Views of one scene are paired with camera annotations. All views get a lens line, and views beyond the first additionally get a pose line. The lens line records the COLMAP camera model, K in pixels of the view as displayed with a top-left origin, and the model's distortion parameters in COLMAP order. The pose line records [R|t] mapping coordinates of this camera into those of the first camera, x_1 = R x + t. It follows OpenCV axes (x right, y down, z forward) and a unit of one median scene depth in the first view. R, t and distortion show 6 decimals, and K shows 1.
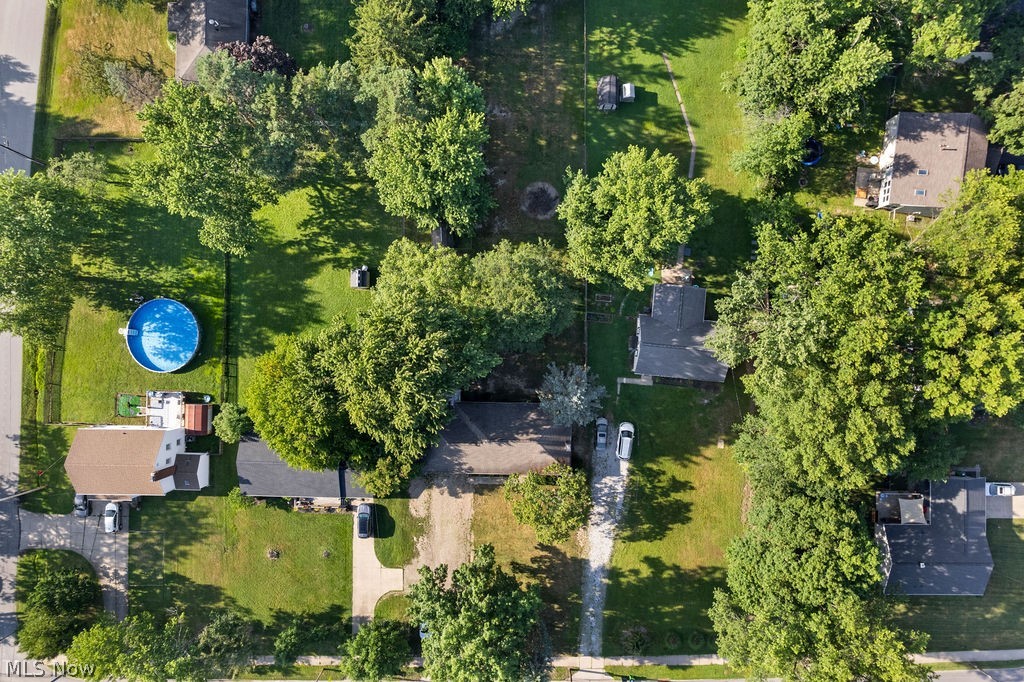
lens RADIAL K [[647.4, 0, 512.0], [0, 647.4, 341.0], [0, 0, 1]] dist [-0.030606, 0.001354]
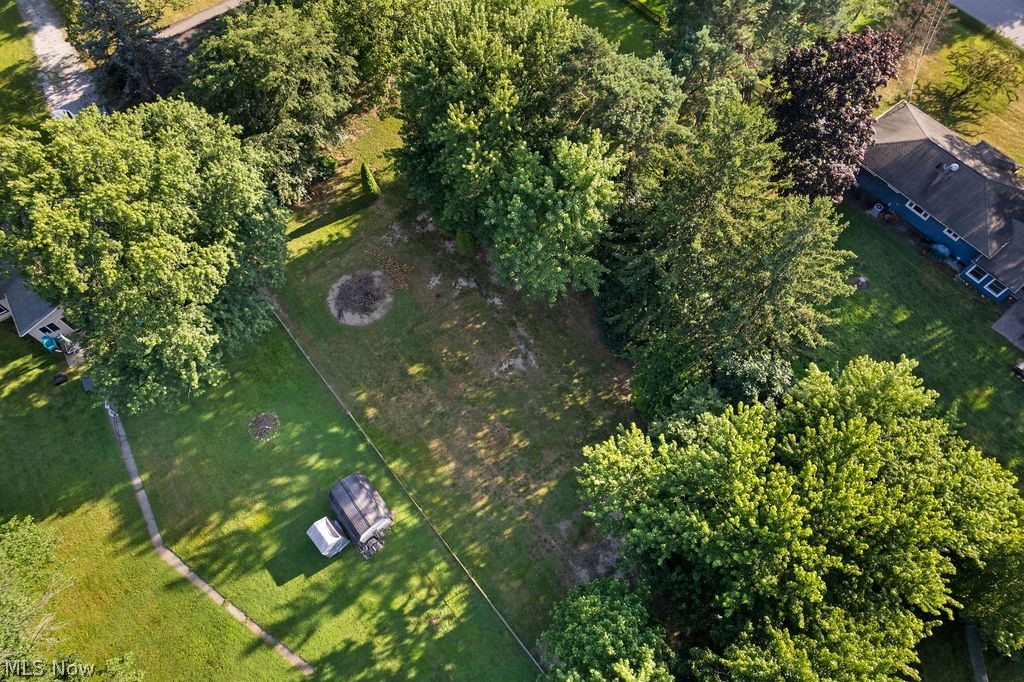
lens RADIAL K [[647.4, 0, 512.0], [0, 647.4, 341.0], [0, 0, 1]] dist [-0.030606, 0.001354]
pose [[-0.788842, 0.603318, -0.117201, 0.038950], [-0.550341, -0.778297, -0.302289, -0.203427], [-0.273594, -0.173957, 0.945984, 0.554460]]
